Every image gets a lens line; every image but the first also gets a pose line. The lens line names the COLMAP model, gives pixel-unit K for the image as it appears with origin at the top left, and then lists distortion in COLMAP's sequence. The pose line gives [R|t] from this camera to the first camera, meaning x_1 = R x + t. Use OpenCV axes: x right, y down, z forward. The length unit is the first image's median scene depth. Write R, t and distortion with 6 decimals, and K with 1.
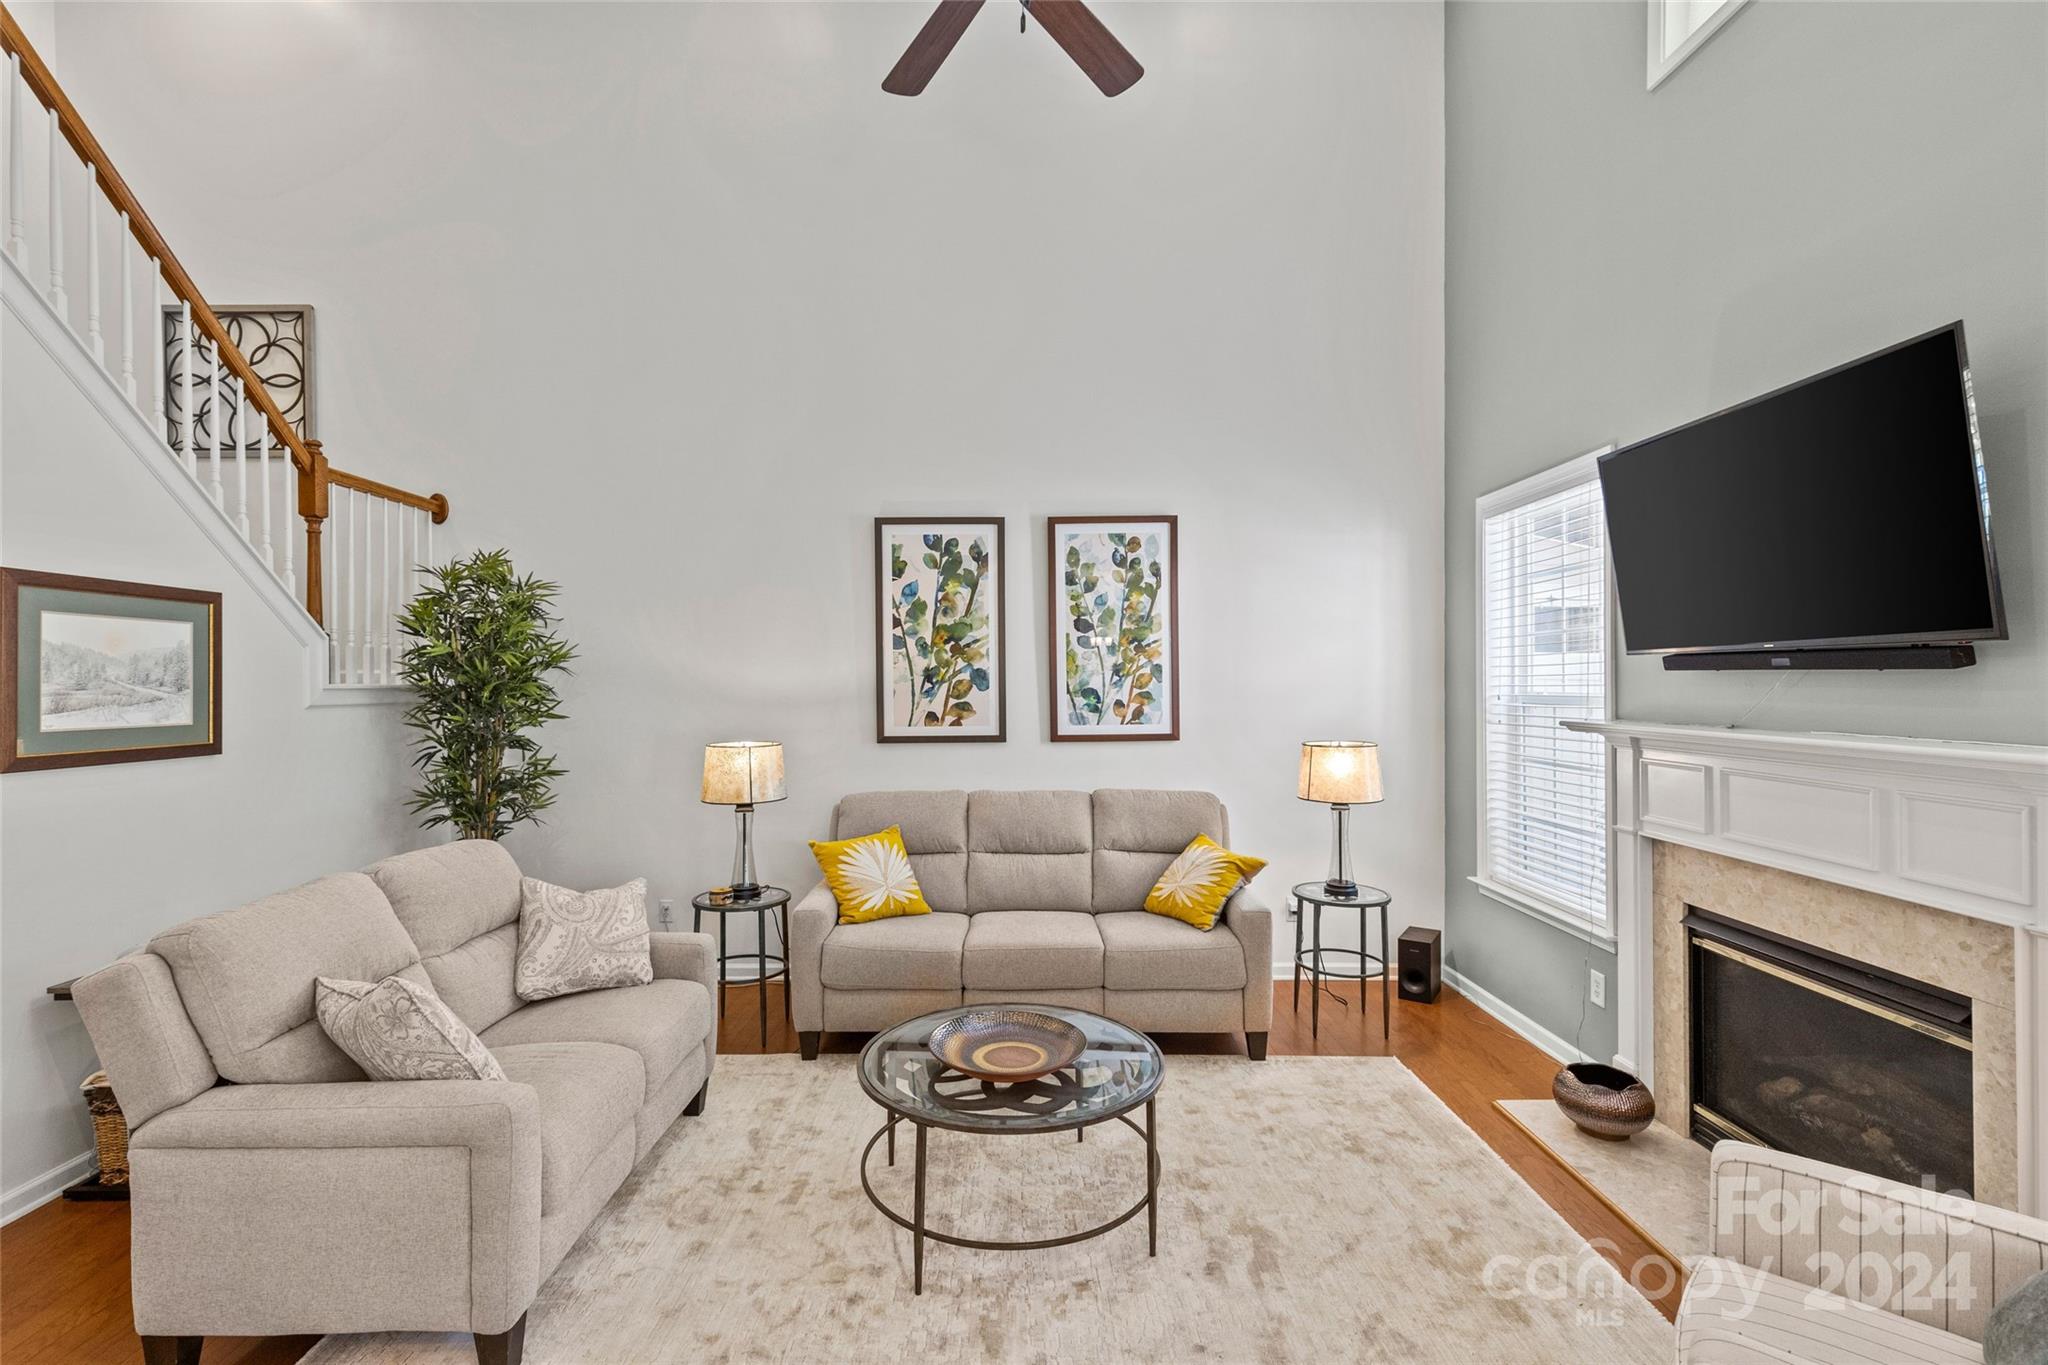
lens RADIAL K [[915.5, 0, 1002.6], [0, 915.5, 683.7], [0, 0, 1]] dist [0.010997, 0.000136]
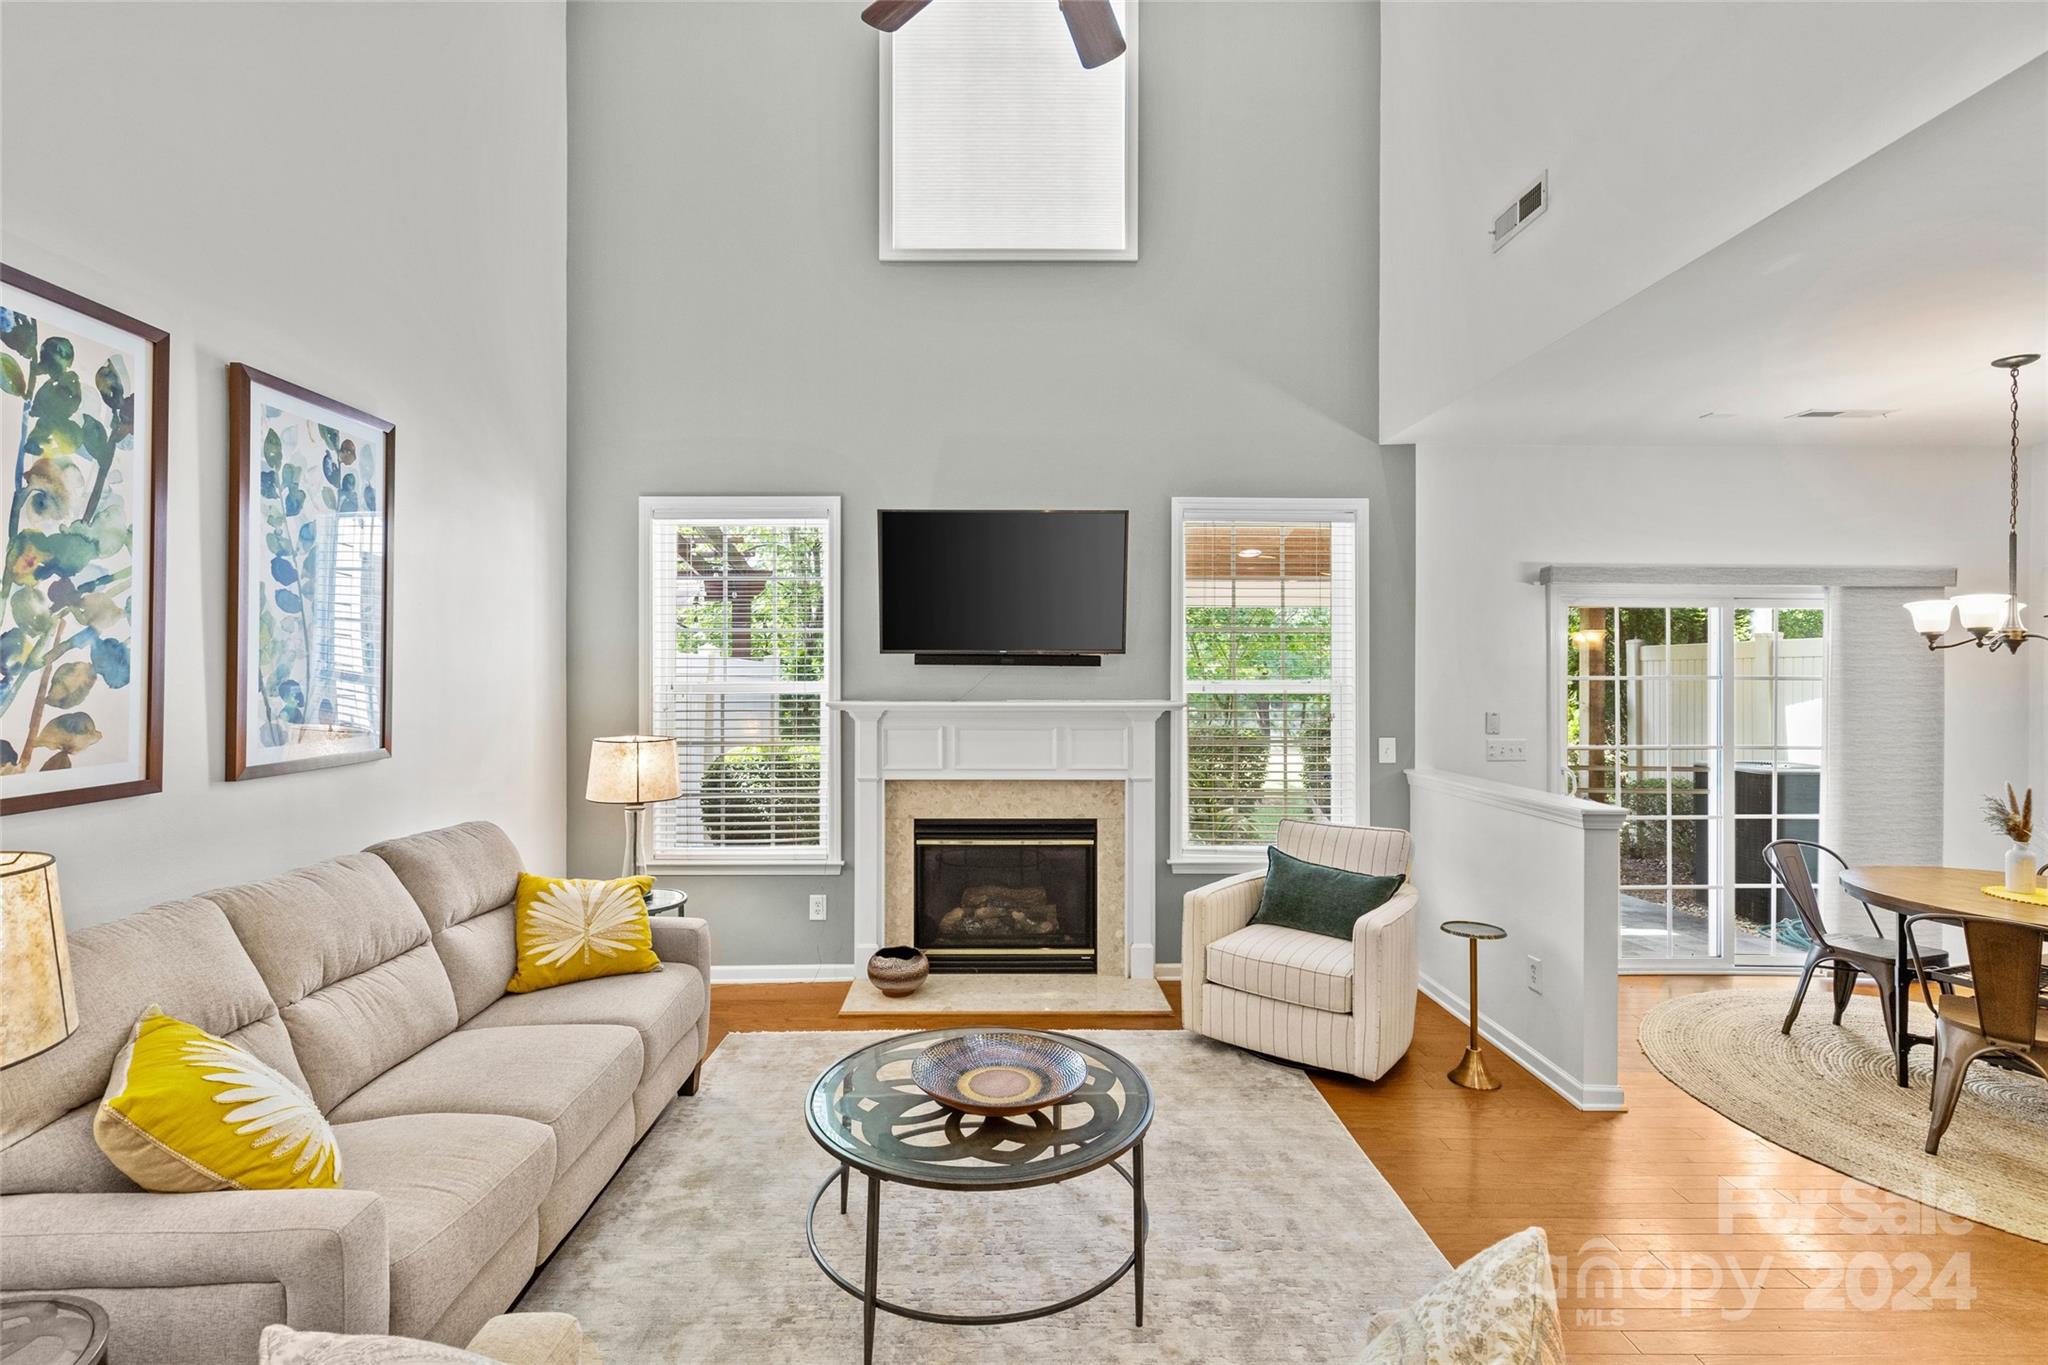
lens RADIAL K [[929.4, 0, 1011.2], [0, 929.4, 671.9], [0, 0, 1]] dist [0.021745, -0.010164]
pose [[-0.014620, 0.005076, 0.999880, -0.506432], [0.002059, 0.999985, -0.005046, 0.003178], [-0.999891, 0.001985, -0.014630, 0.555443]]
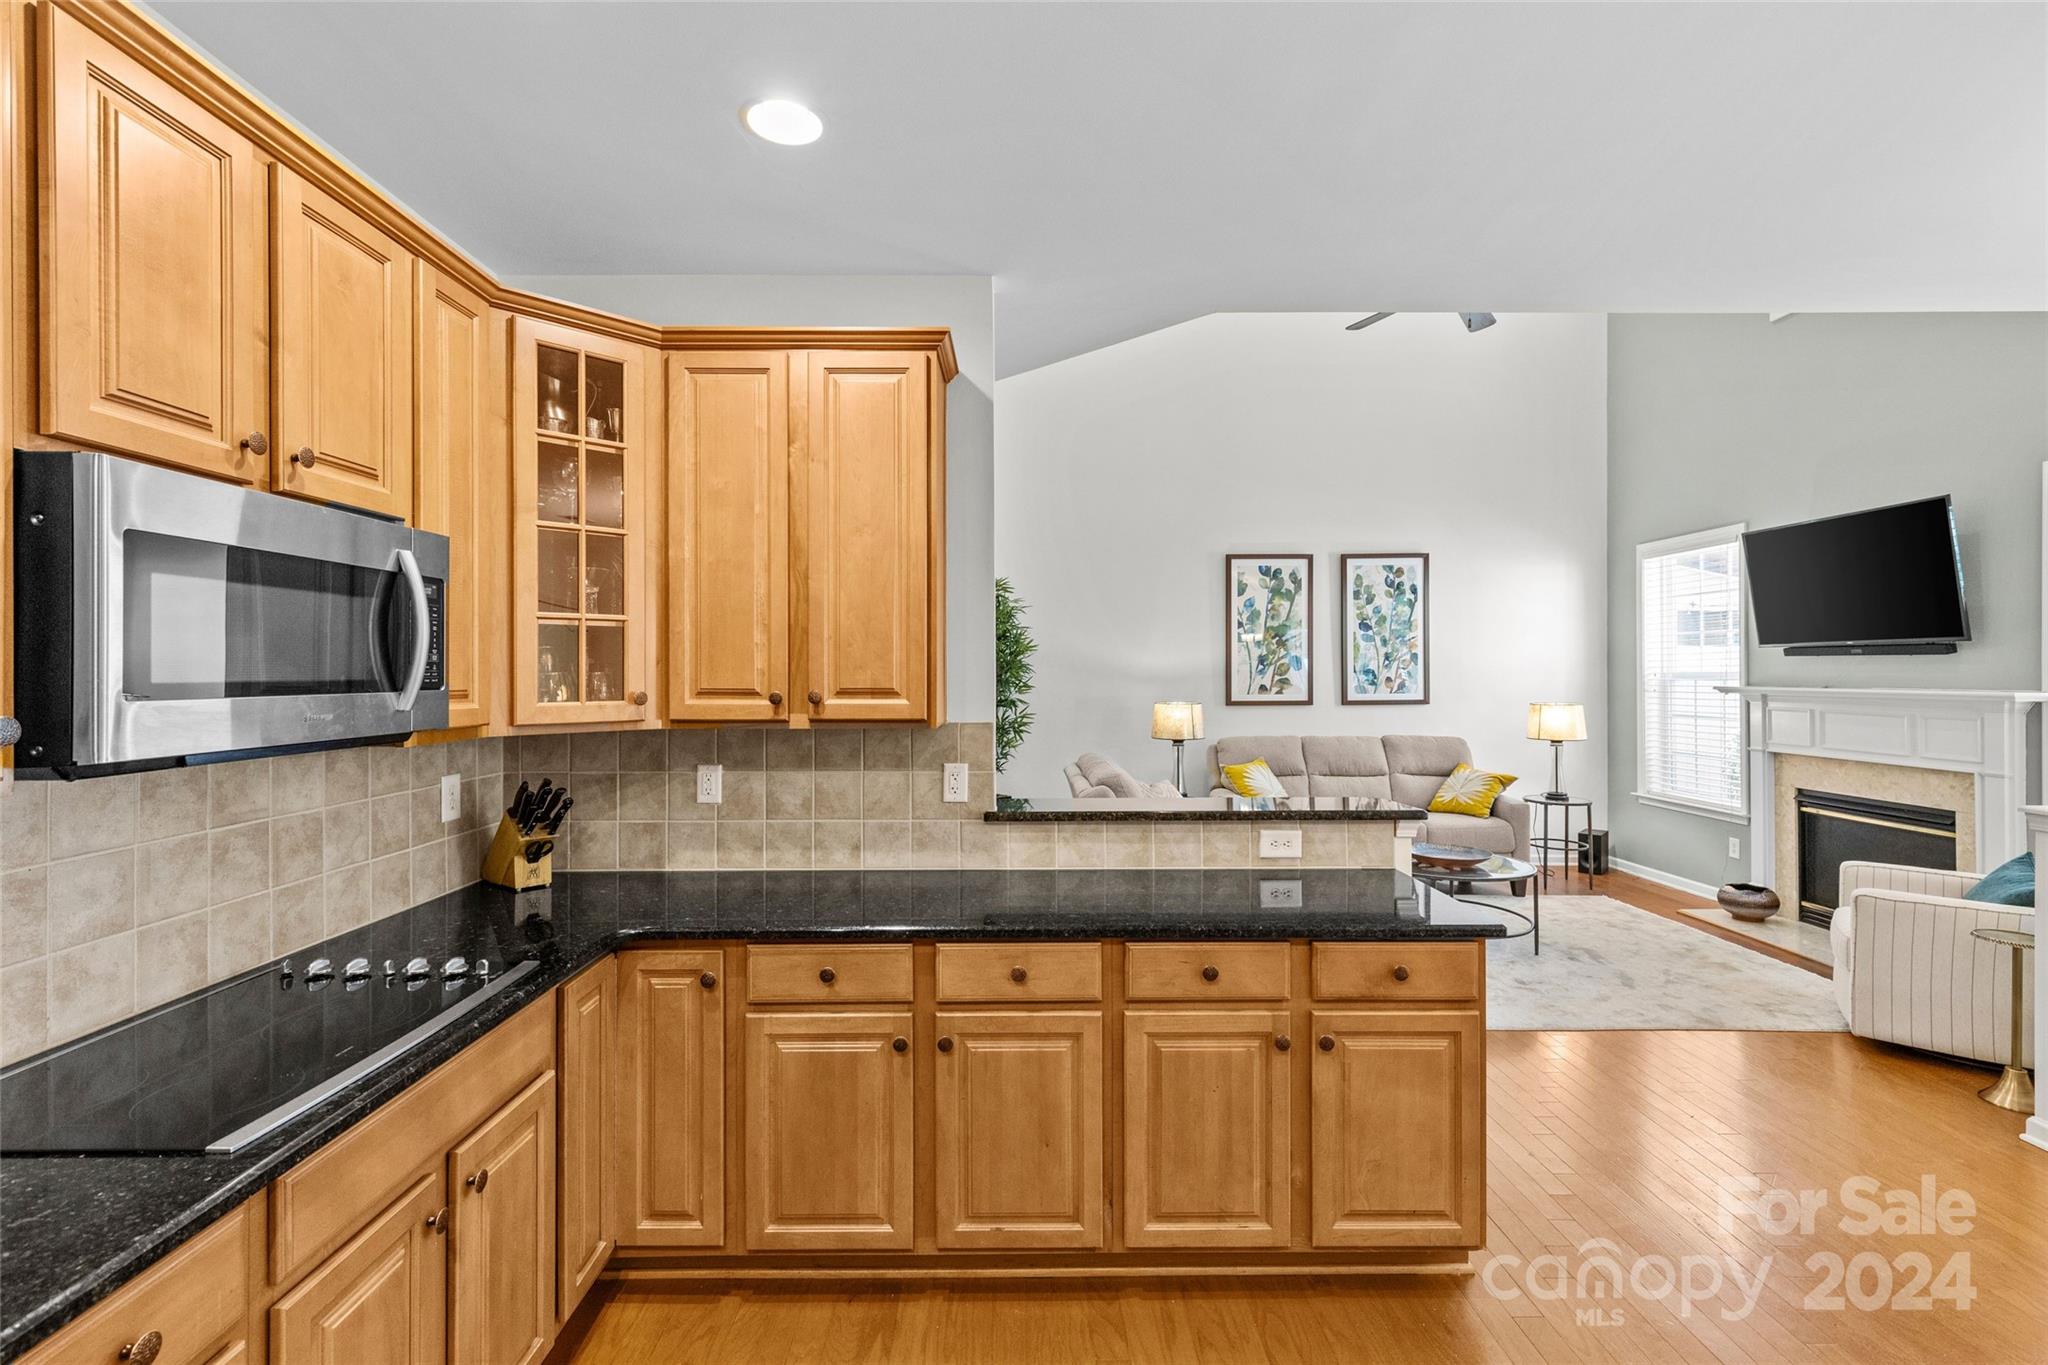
lens RADIAL K [[920.3, 0, 1017.9], [0, 920.3, 672.4], [0, 0, 1]] dist [0.019684, -0.000276]
pose [[0.999887, 0.000946, 0.014996, -0.499669], [-0.000920, 0.999998, -0.001692, 0.013705], [-0.014997, 0.001678, 0.999886, -0.492061]]
